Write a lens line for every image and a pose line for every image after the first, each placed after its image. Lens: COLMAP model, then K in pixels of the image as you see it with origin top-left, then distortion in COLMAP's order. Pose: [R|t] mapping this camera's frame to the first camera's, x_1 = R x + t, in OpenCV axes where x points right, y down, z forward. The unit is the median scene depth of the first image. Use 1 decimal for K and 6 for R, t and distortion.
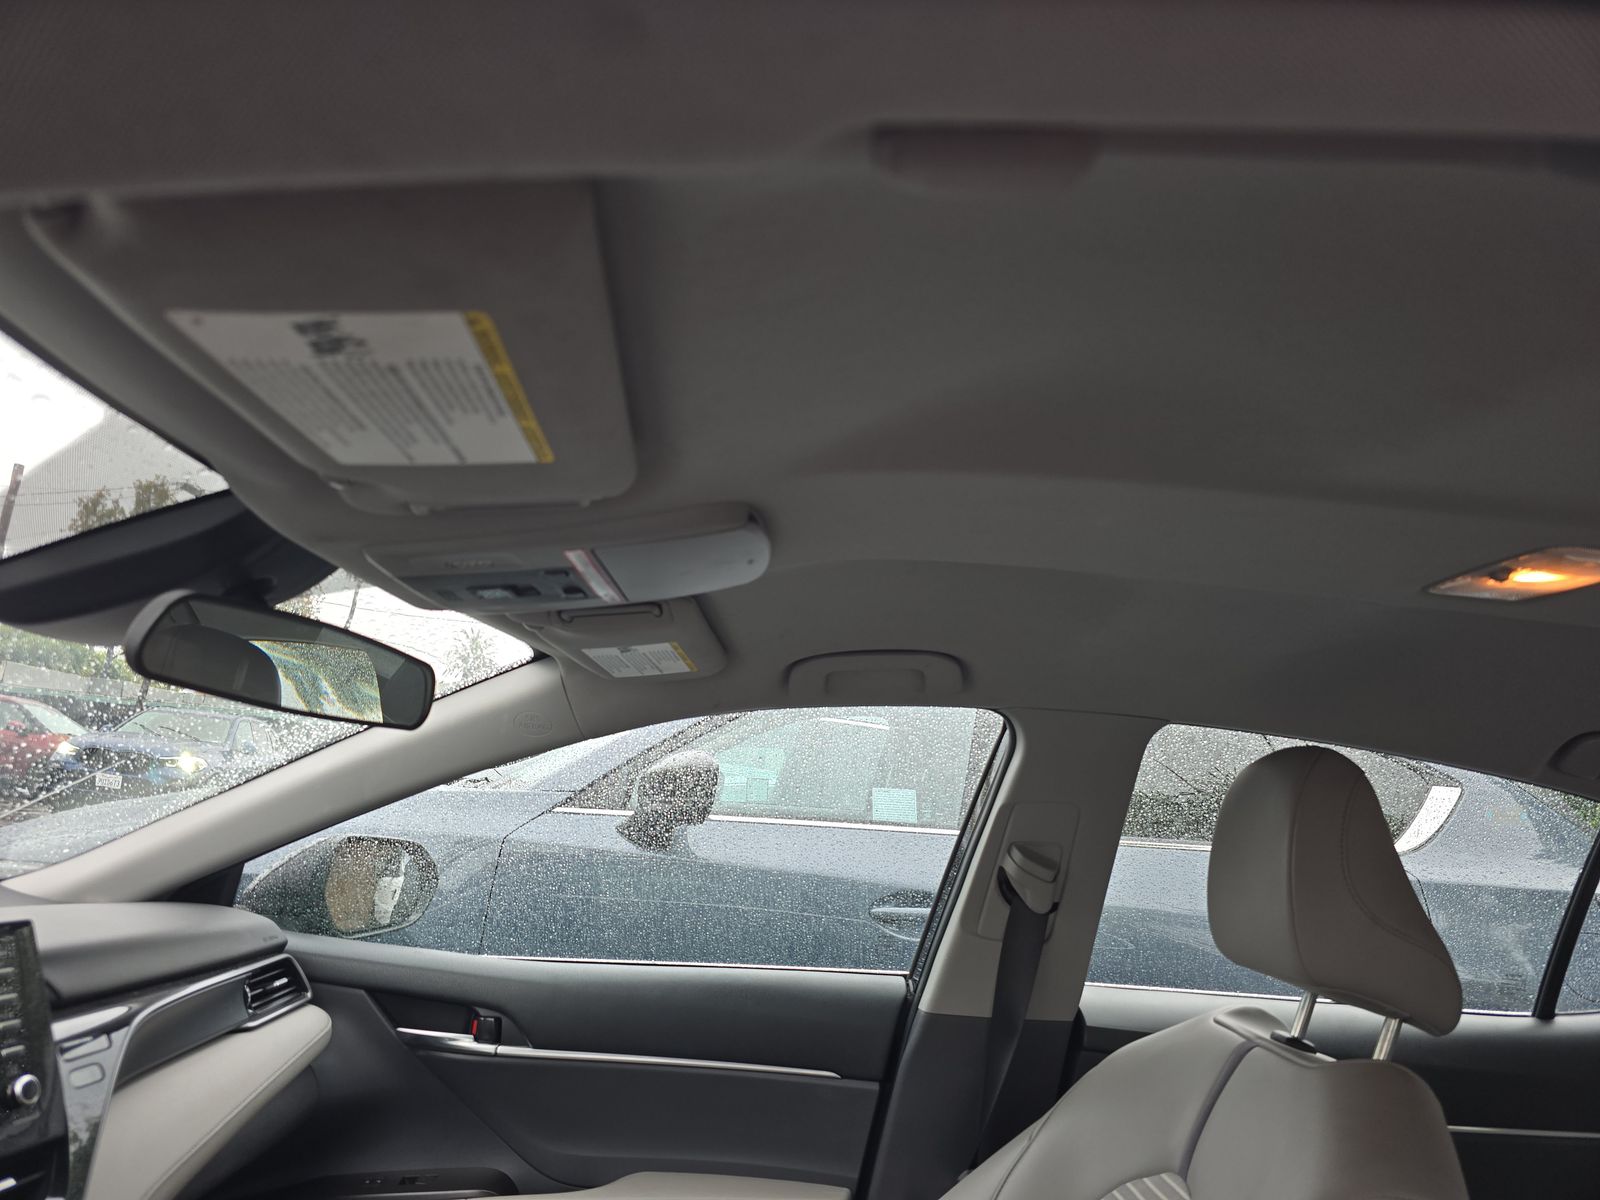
lens RADIAL K [[1076.6, 0, 786.2], [0, 1076.6, 605.7], [0, 0, 1]] dist [0.040541, -0.045072]
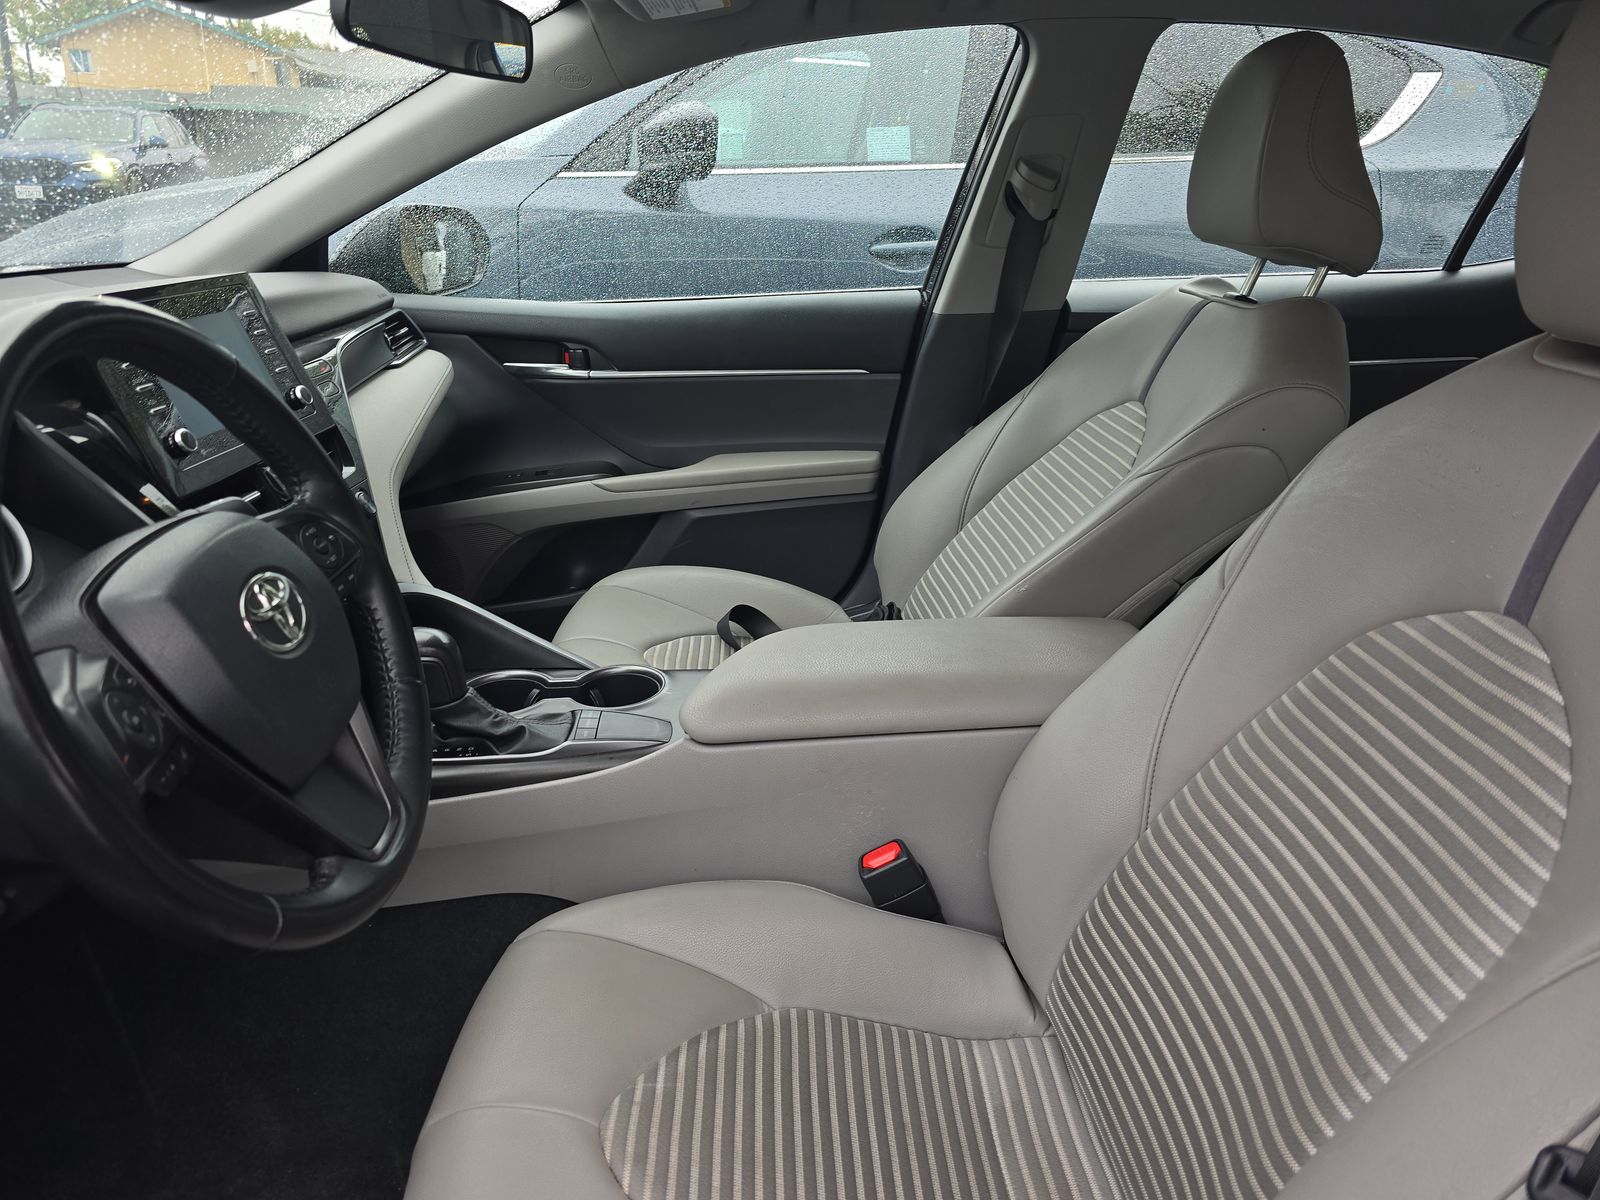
lens RADIAL K [[1076.6, 0, 786.2], [0, 1076.6, 605.7], [0, 0, 1]] dist [0.040541, -0.045072]
pose [[0.996573, -0.082376, 0.007521, -0.074933], [0.065430, 0.840645, 0.537619, -0.011900], [-0.050609, -0.535285, 0.843154, -0.179206]]
